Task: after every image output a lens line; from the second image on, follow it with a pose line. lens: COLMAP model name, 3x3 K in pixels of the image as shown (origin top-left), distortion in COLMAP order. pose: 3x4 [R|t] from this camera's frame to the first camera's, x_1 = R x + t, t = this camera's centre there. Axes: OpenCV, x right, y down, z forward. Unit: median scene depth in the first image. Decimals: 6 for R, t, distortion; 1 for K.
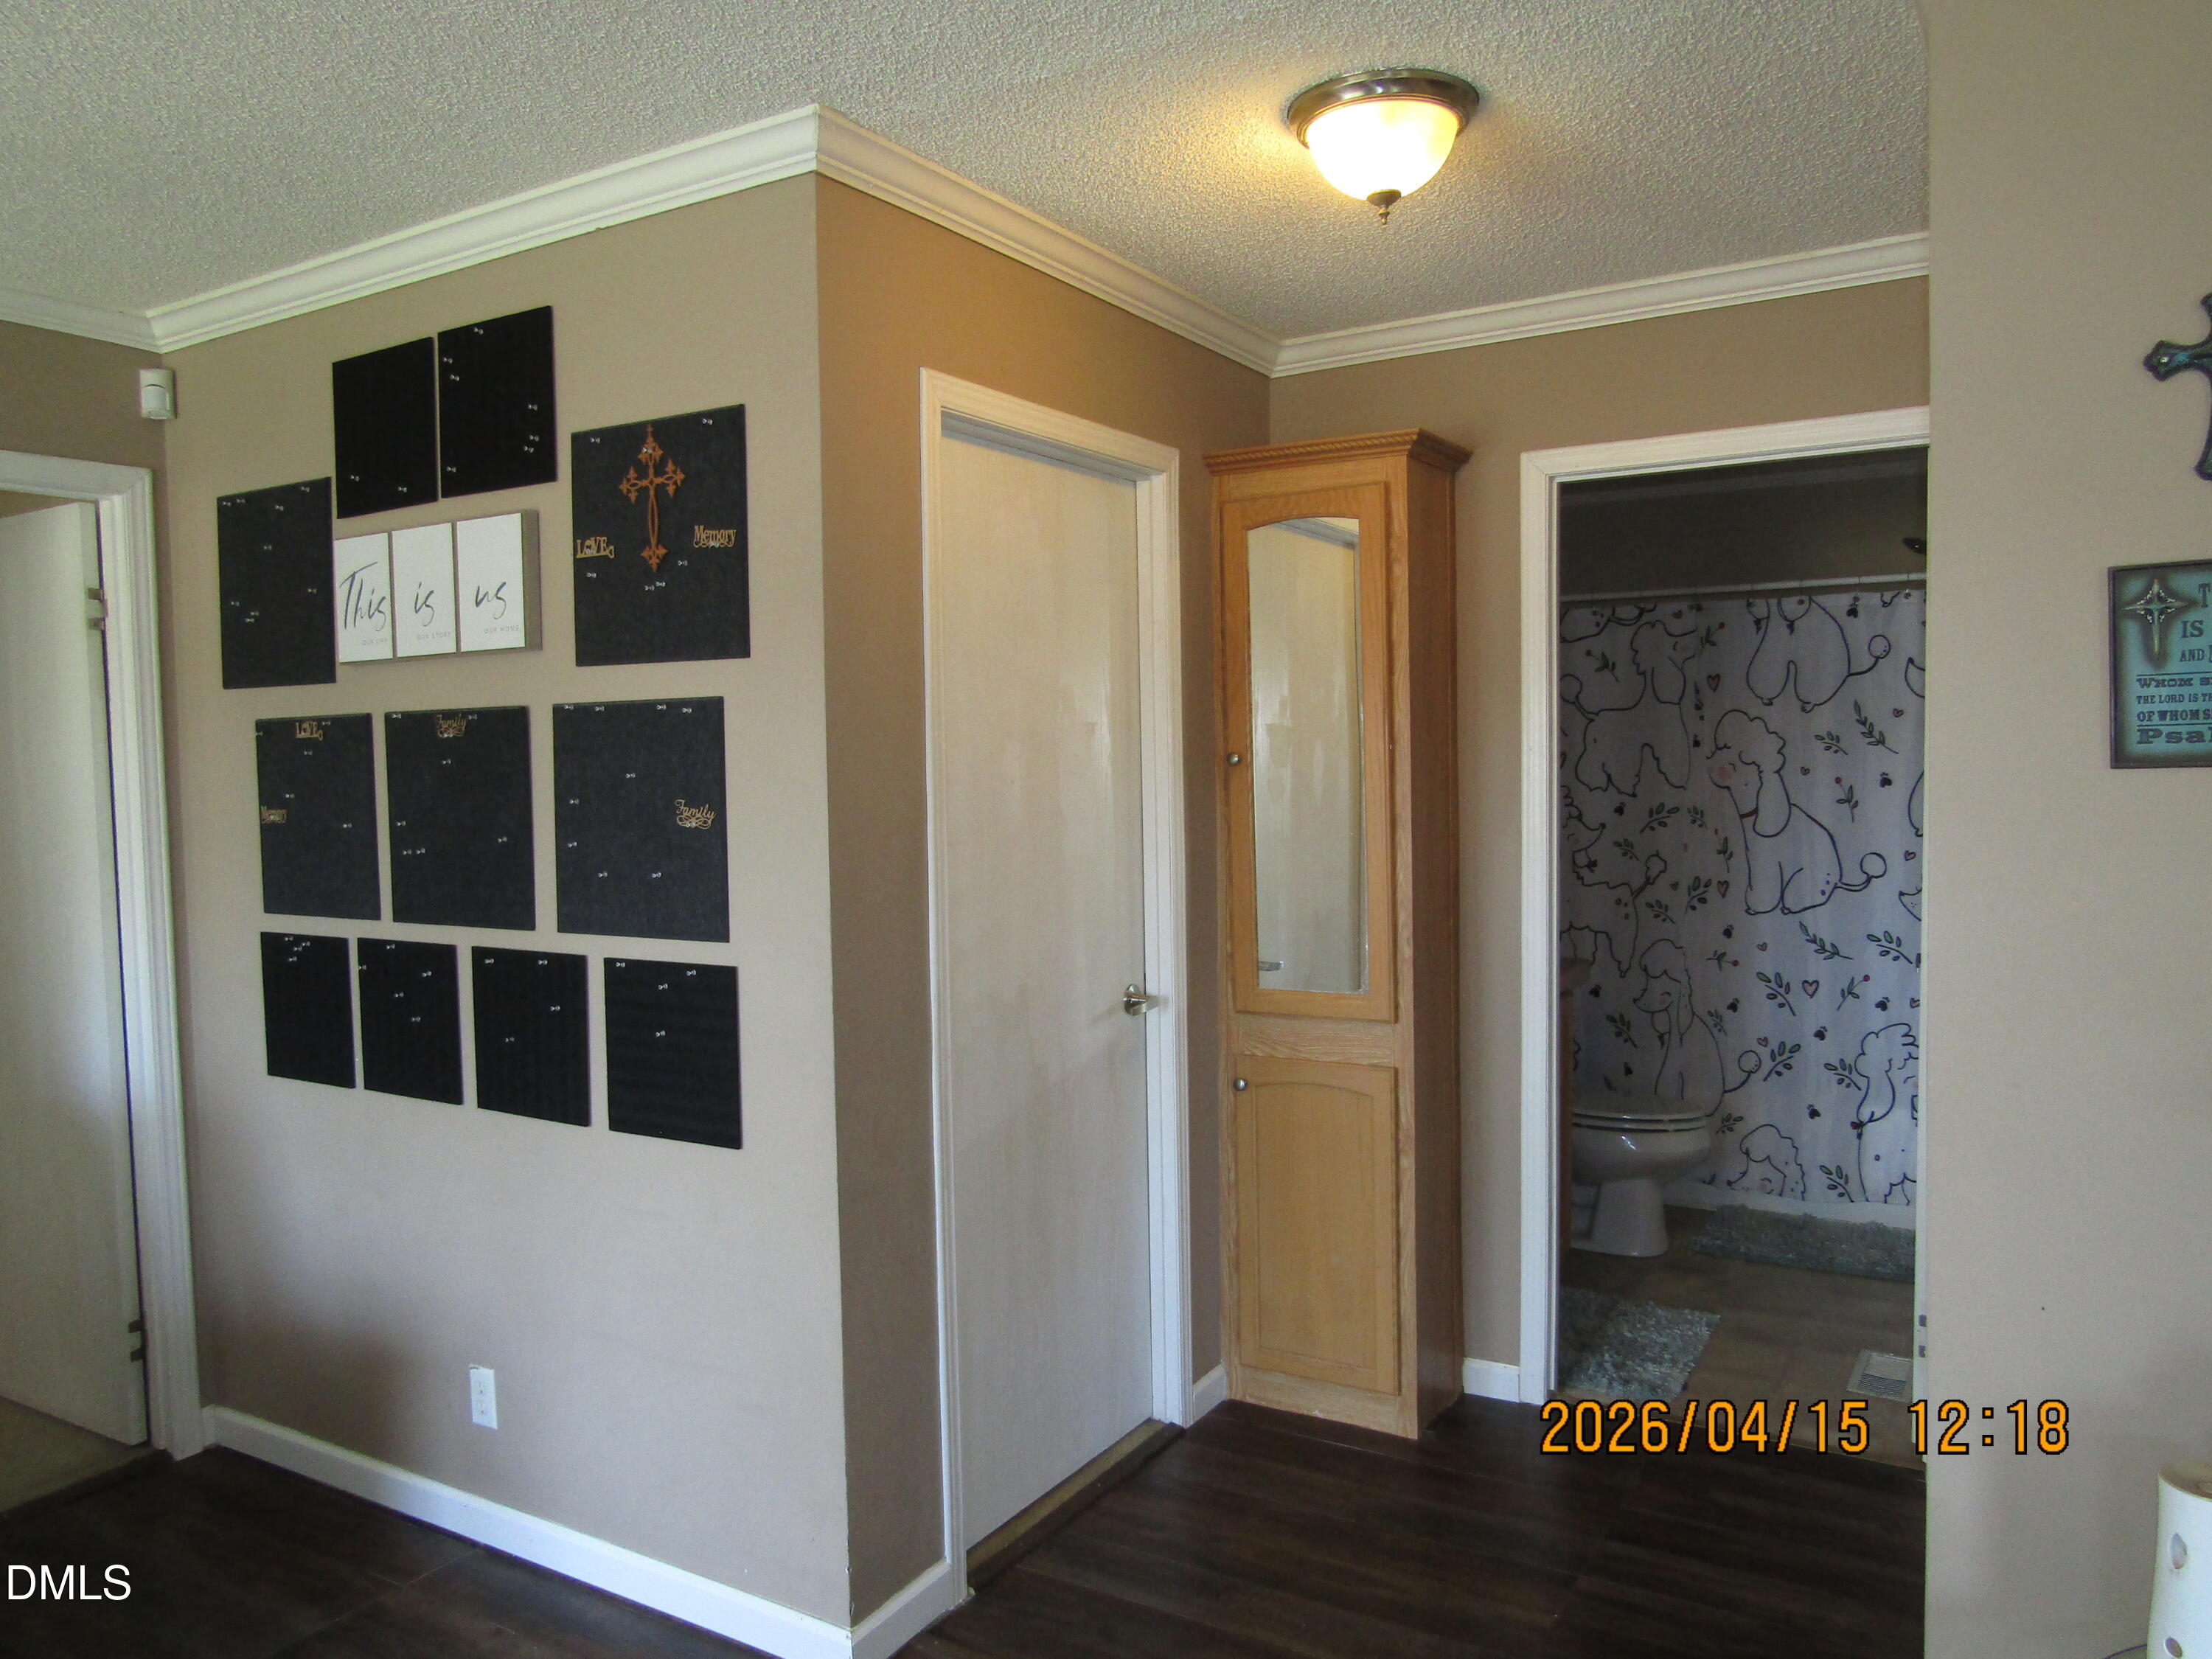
lens RADIAL K [[1586.2, 0, 1103.0], [0, 1586.2, 825.4], [0, 0, 1]] dist [-0.023558, 0.011073]
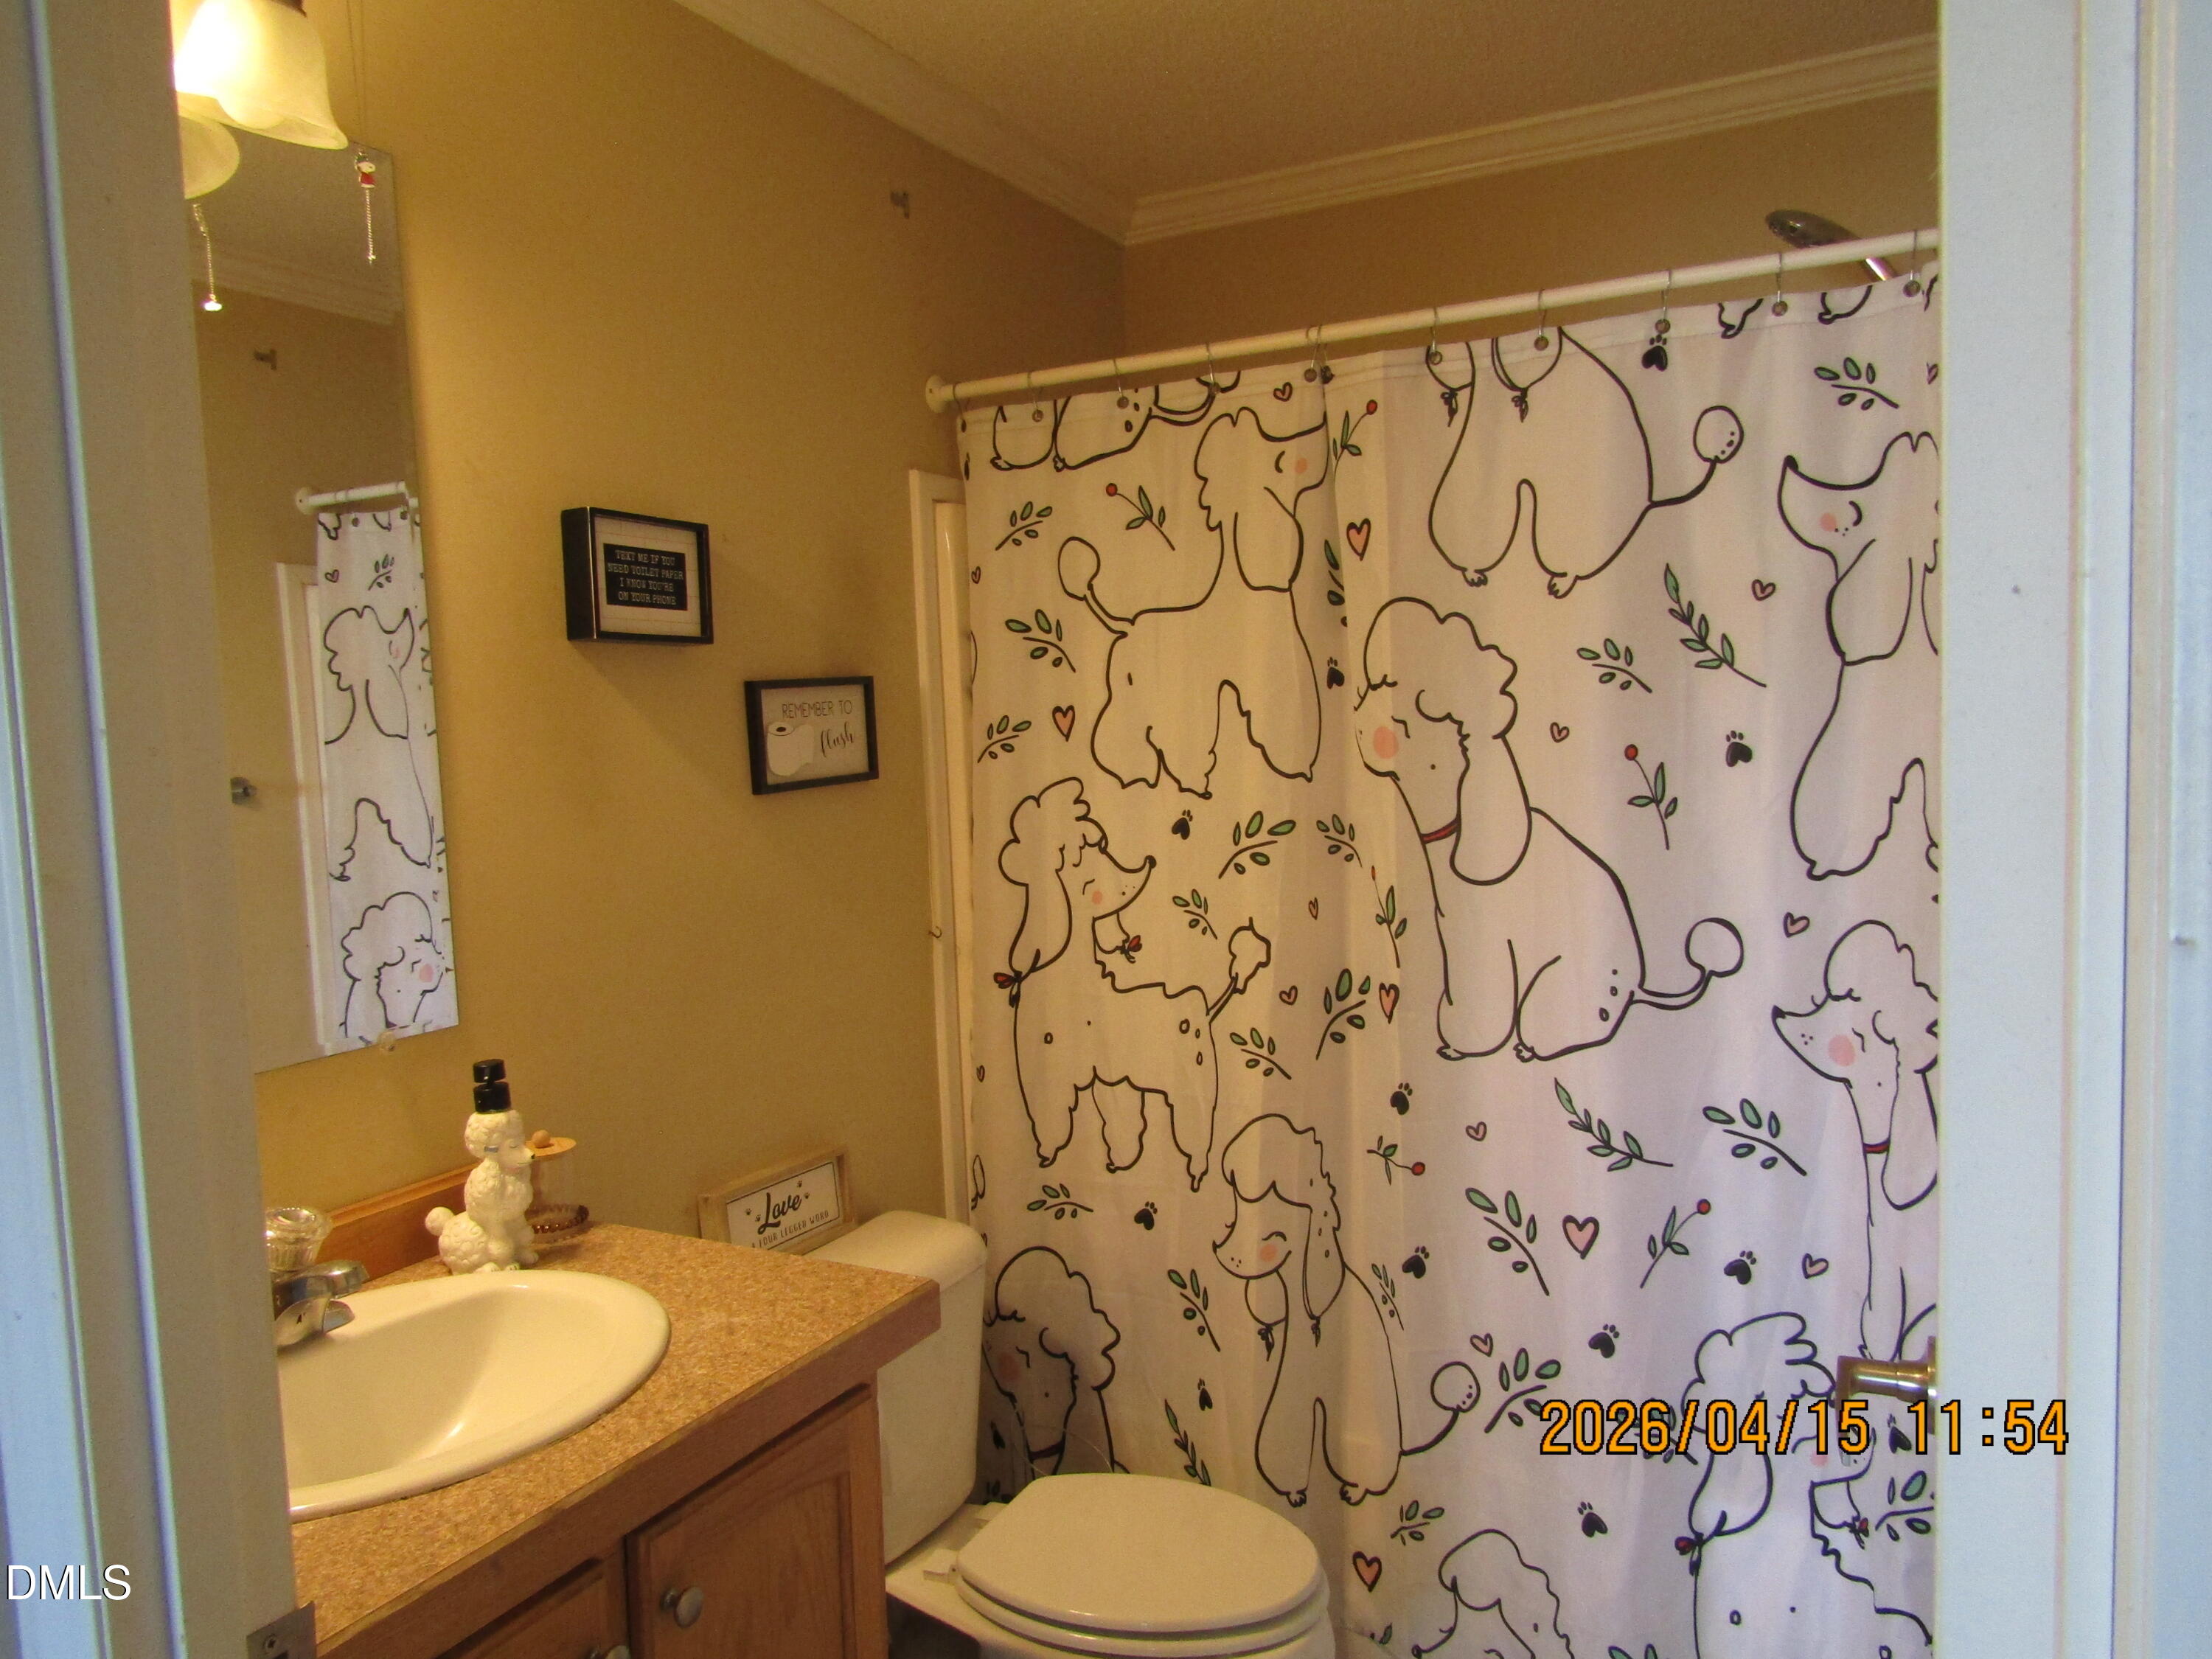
lens RADIAL K [[1586.2, 0, 1108.3], [0, 1586.2, 838.3], [0, 0, 1]] dist [-0.023558, 0.011073]
pose [[0.996725, -0.032248, 0.074158, 0.285002], [0.030336, 0.999181, 0.026769, -0.020715], [-0.074961, -0.024432, 0.996887, 0.568675]]
